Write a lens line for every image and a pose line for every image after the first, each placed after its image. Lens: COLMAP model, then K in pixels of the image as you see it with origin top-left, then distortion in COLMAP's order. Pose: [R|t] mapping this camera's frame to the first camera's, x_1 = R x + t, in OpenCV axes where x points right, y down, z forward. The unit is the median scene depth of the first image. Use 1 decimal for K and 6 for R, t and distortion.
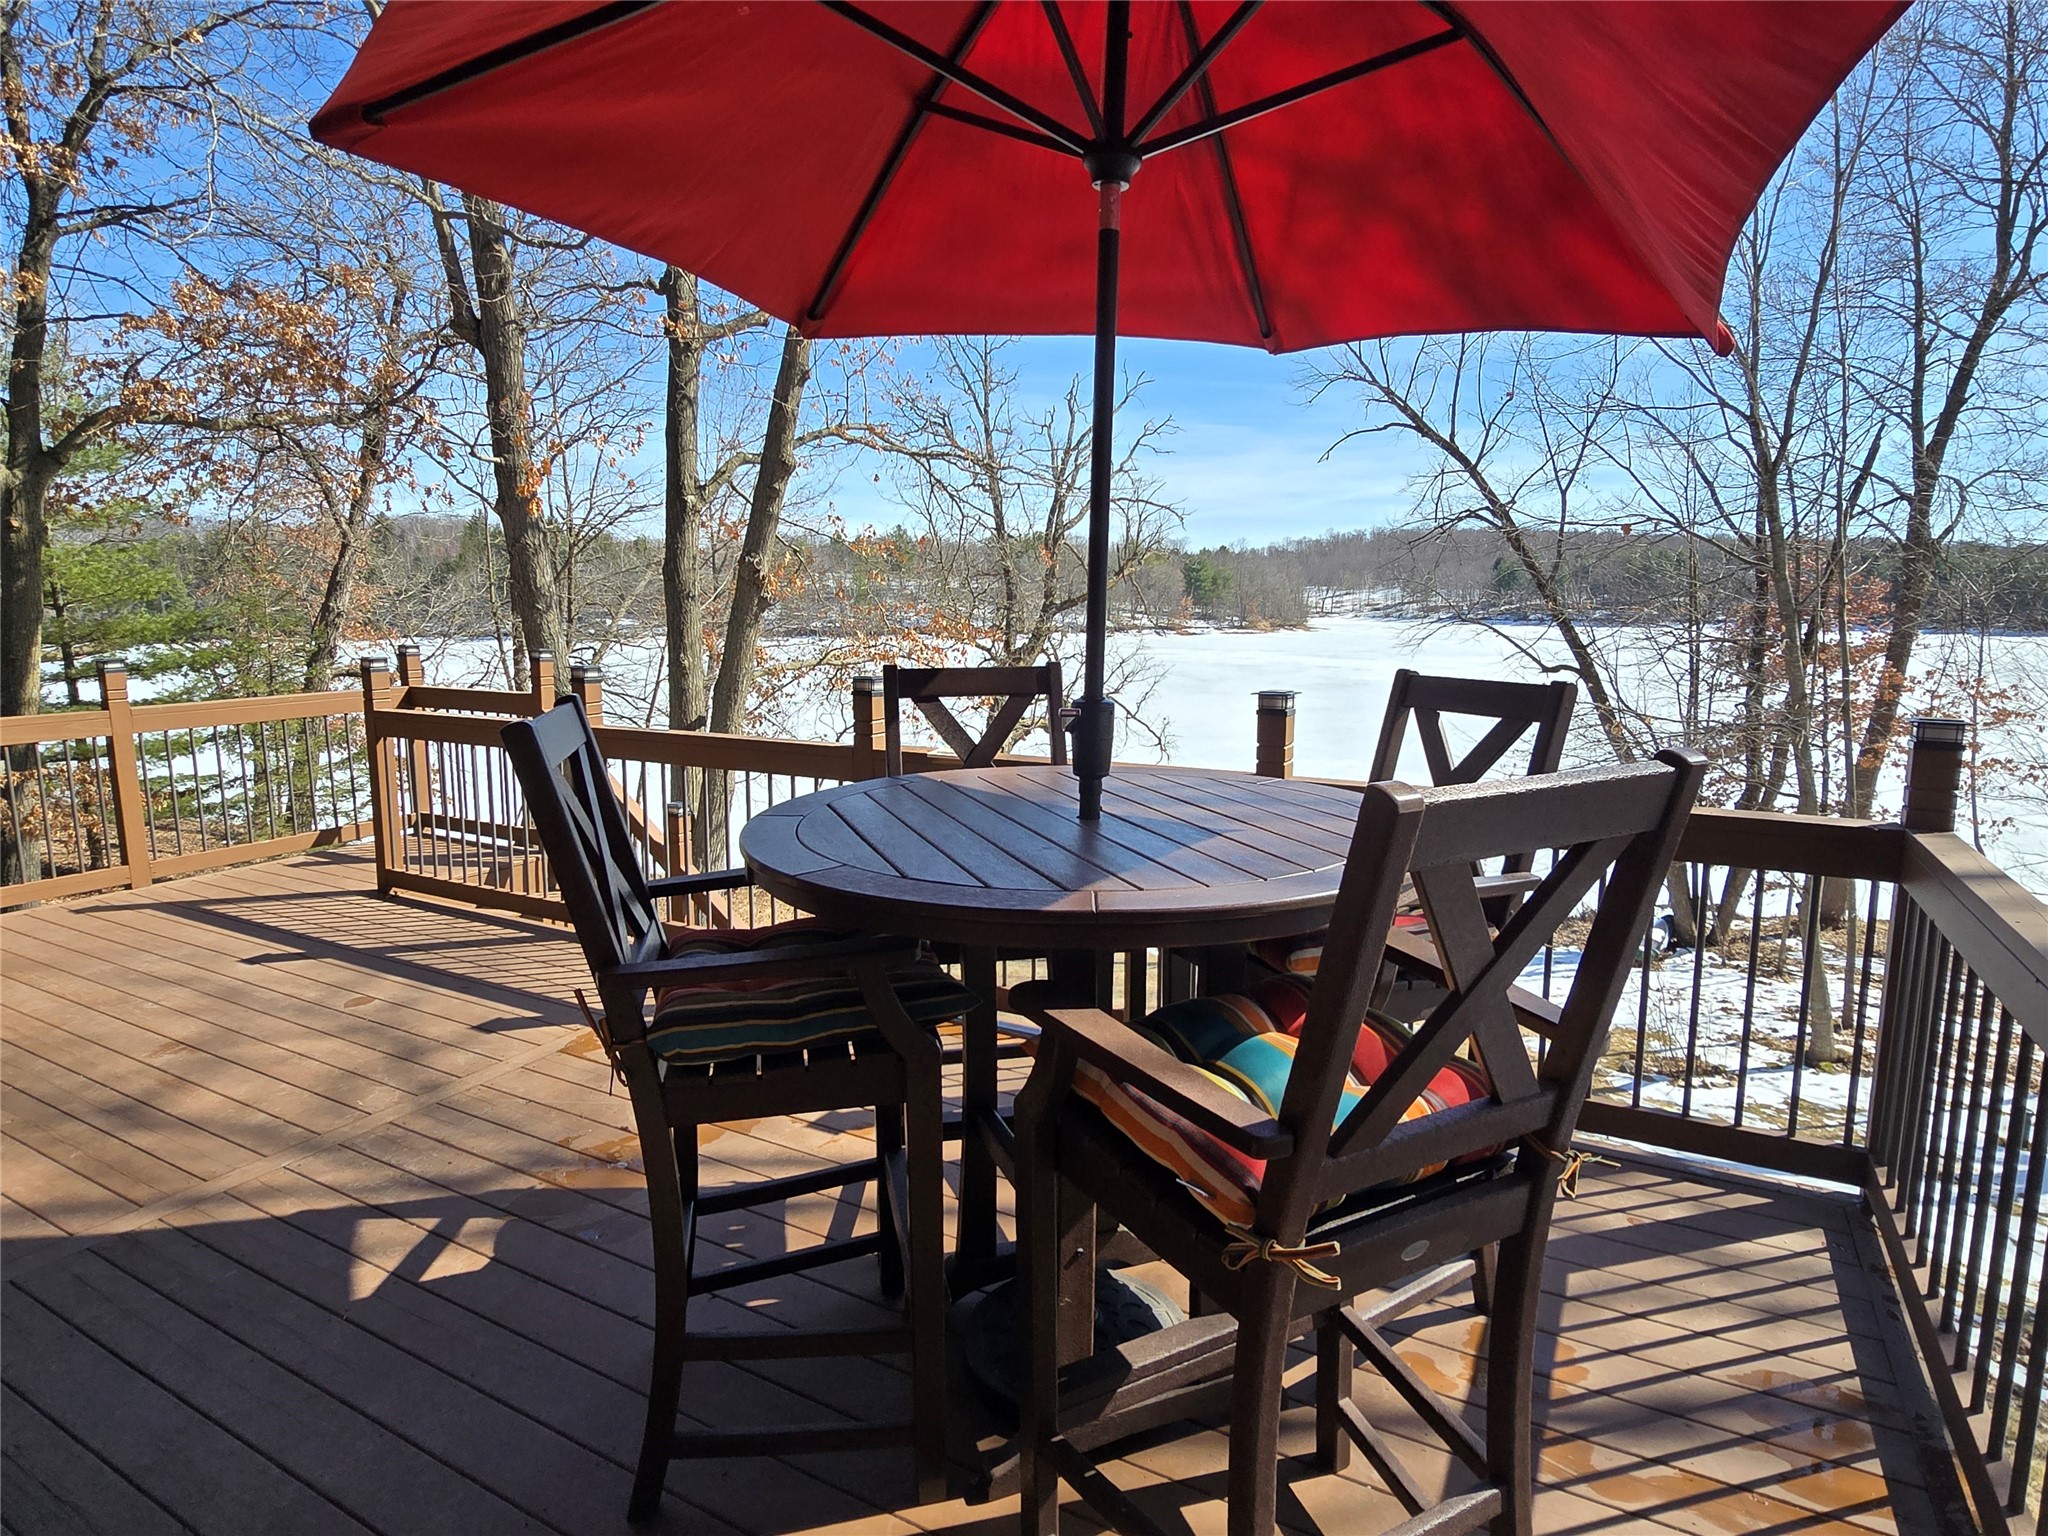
lens RADIAL K [[1113.1, 0, 1025.6], [0, 1113.1, 752.0], [0, 0, 1]] dist [-0.001877, -0.003847]
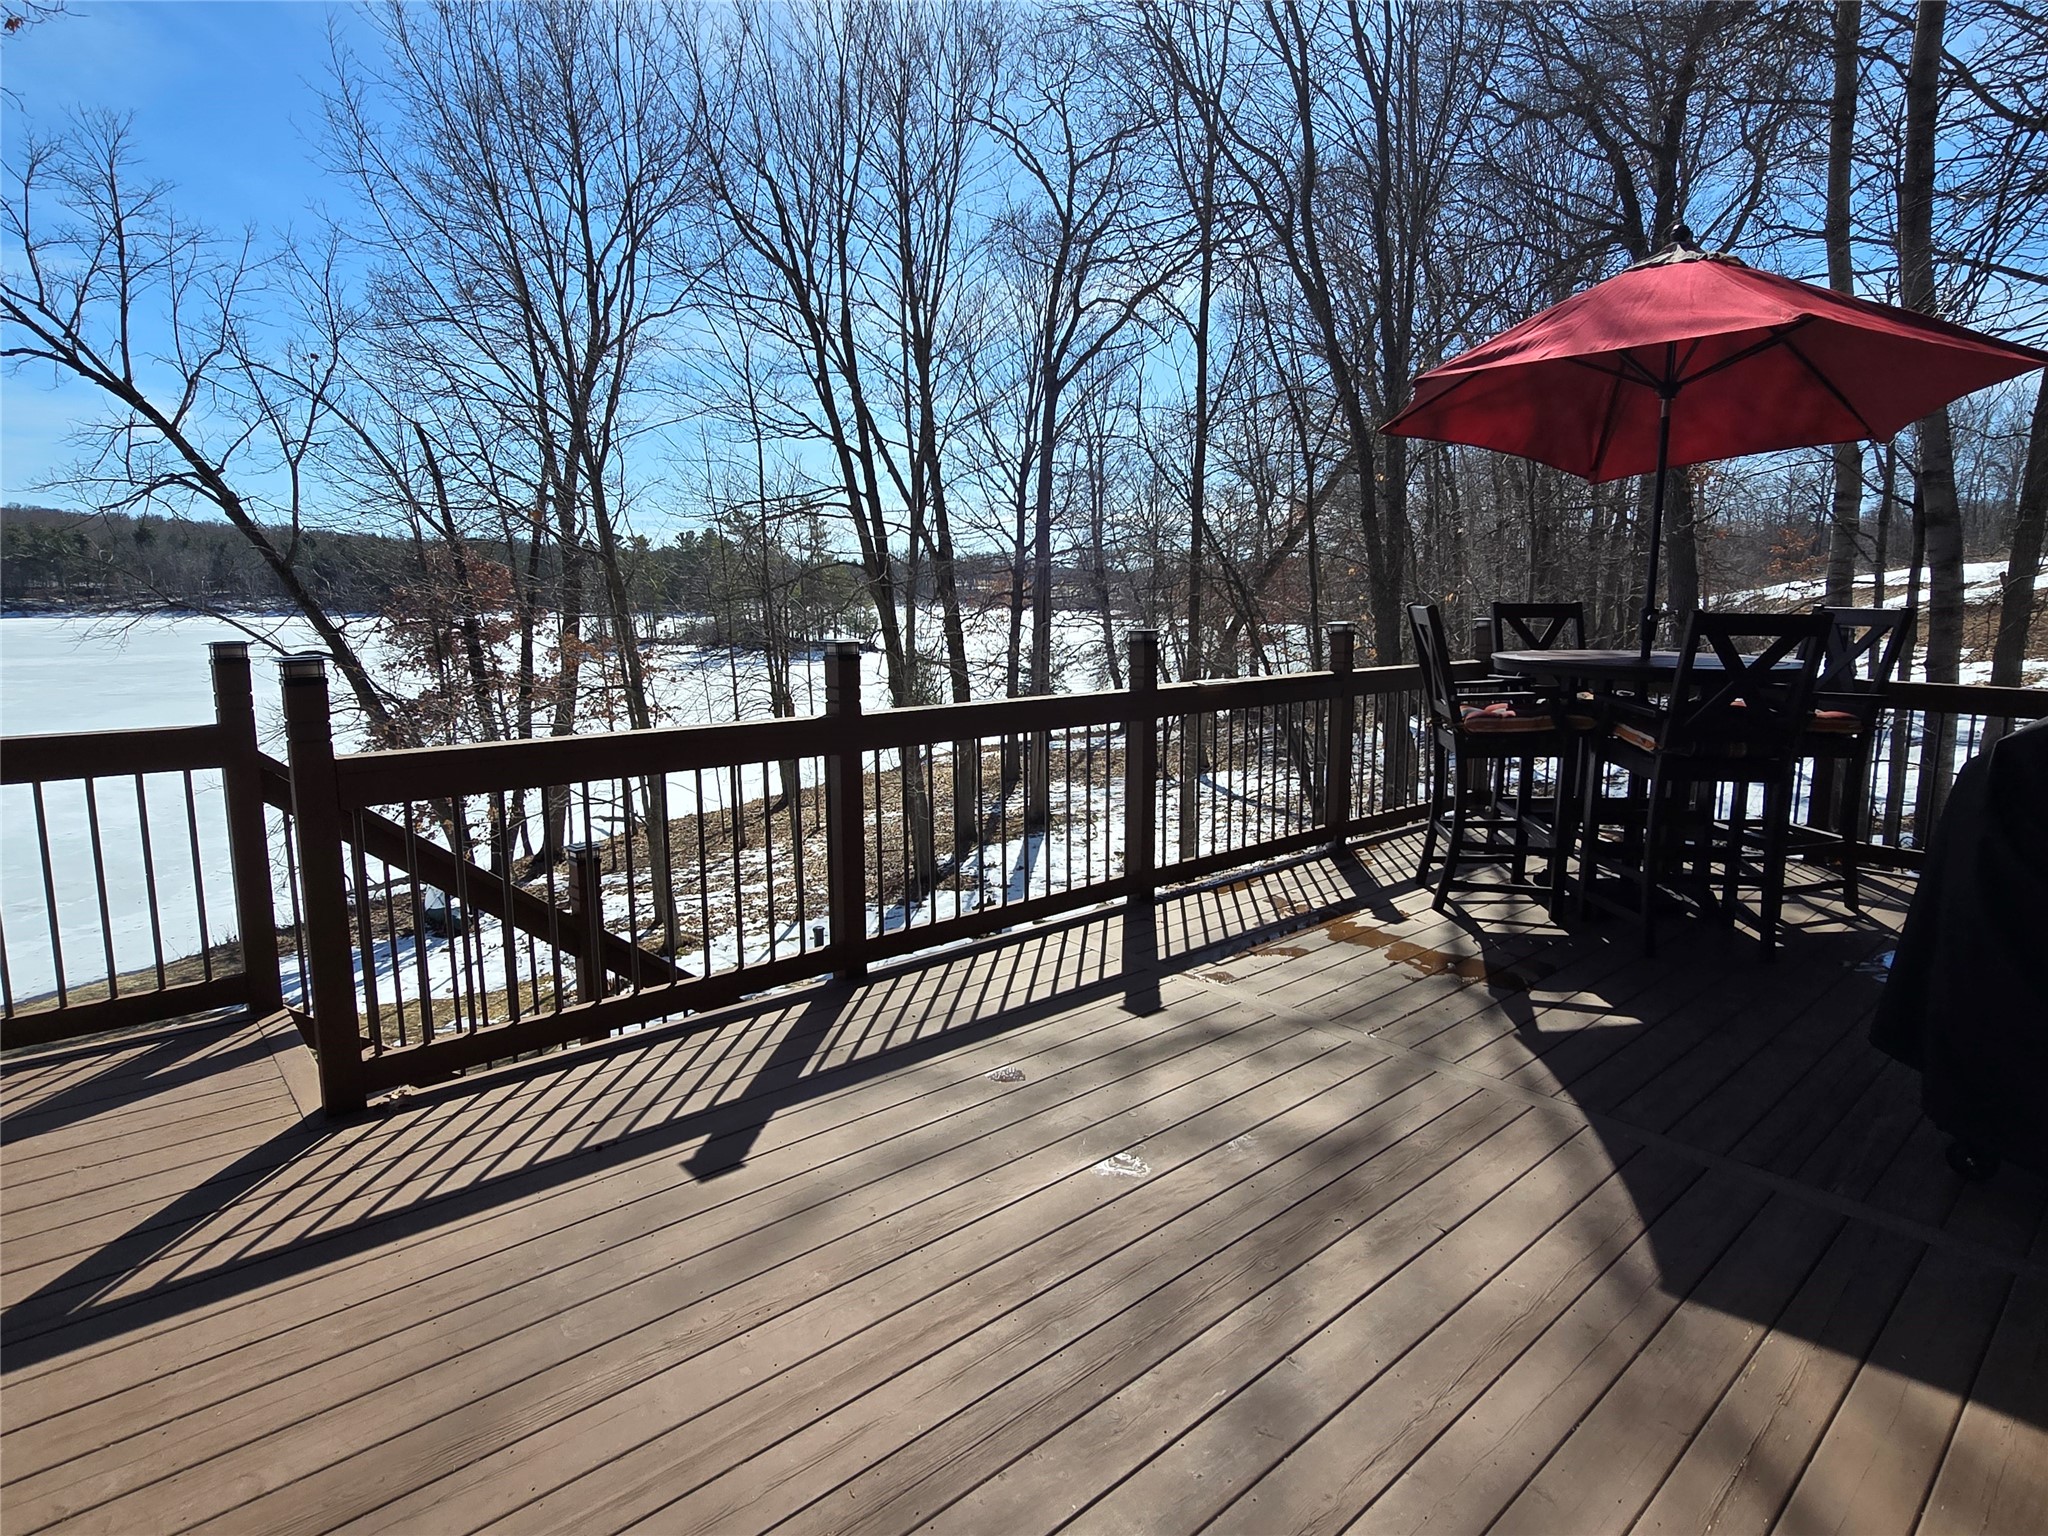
lens RADIAL K [[1113.1, 0, 1045.3], [0, 1113.1, 754.0], [0, 0, 1]] dist [-0.001877, -0.003847]
pose [[0.317141, -0.133446, 0.938943, -0.211335], [0.121479, 0.987611, 0.099332, -0.010764], [-0.940566, 0.082560, 0.329423, 0.117164]]
